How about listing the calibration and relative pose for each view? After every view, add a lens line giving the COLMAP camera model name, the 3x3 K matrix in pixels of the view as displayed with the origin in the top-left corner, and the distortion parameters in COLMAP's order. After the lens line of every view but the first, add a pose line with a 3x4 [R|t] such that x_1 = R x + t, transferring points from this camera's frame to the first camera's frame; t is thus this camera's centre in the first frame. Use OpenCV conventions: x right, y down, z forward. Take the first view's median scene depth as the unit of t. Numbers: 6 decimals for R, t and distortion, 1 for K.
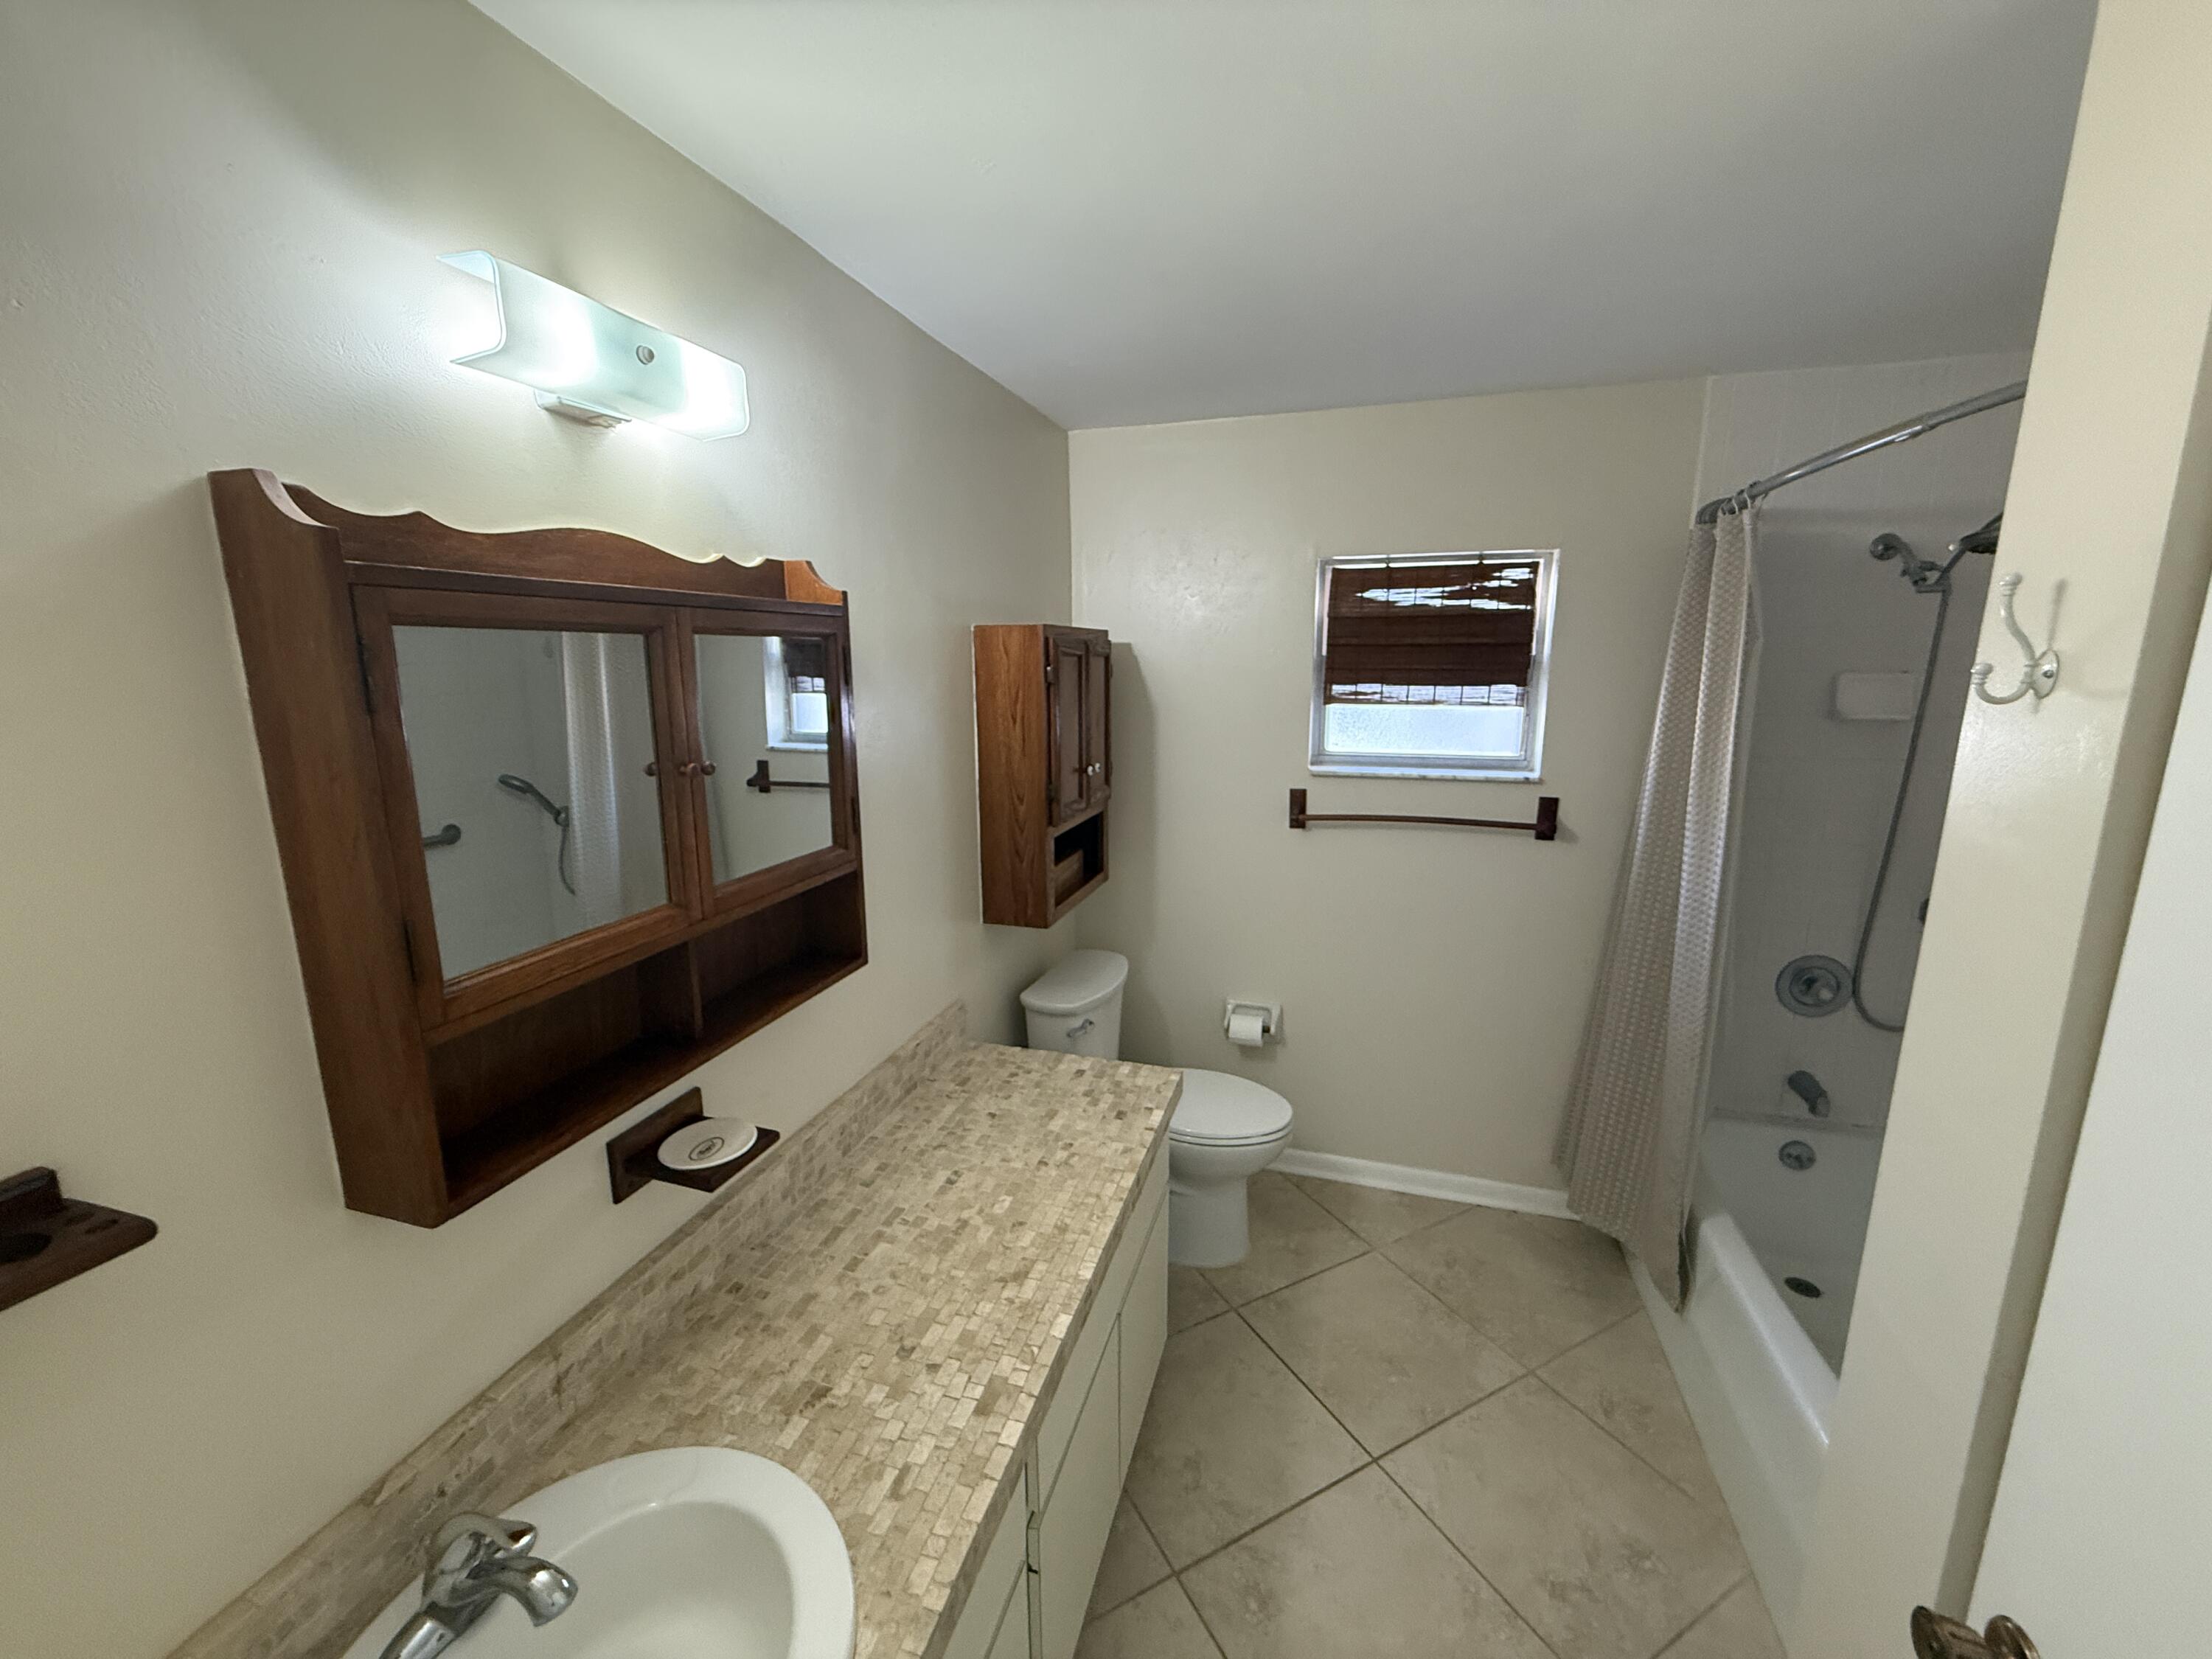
lens RADIAL K [[881.4, 0, 1106.2], [0, 881.4, 824.1], [0, 0, 1]] dist [-0.000191, -0.000165]
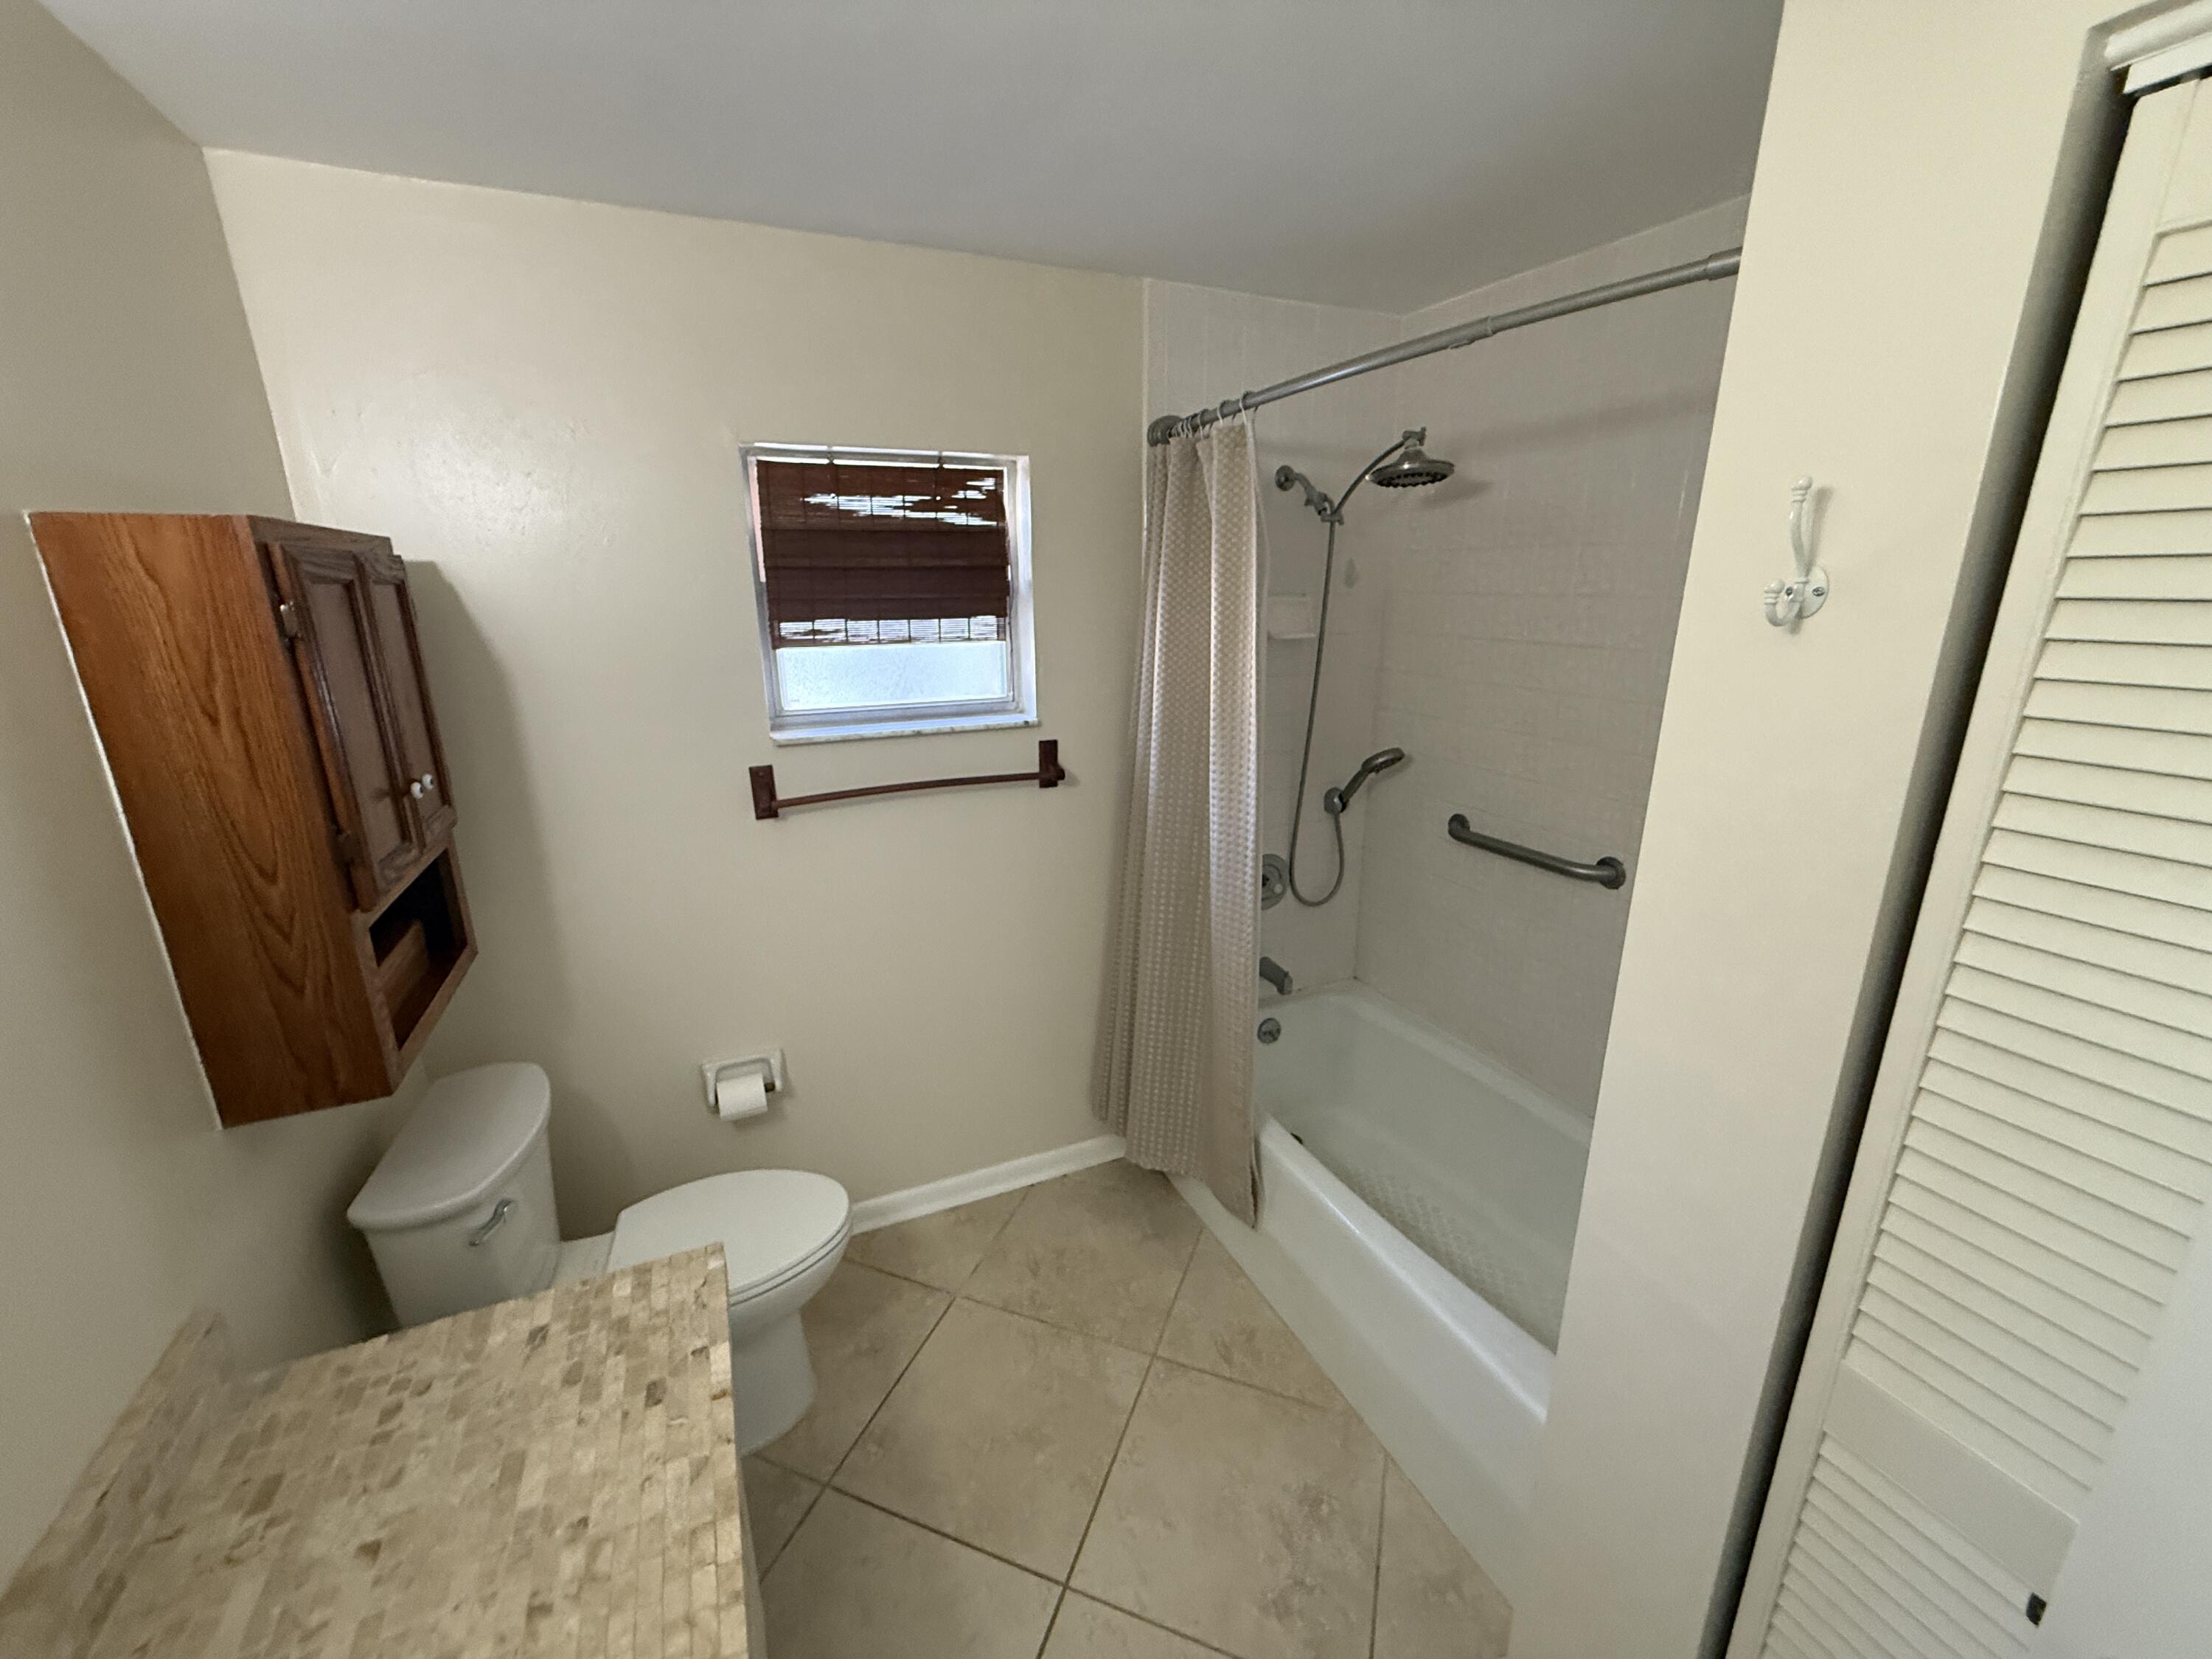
lens RADIAL K [[881.4, 0, 1103.4], [0, 881.4, 827.3], [0, 0, 1]] dist [-0.000191, -0.000165]
pose [[0.756049, -0.178181, 0.629795, -0.043563], [0.128482, 0.983913, 0.124128, -0.049740], [-0.641780, -0.012929, 0.766780, 0.279319]]
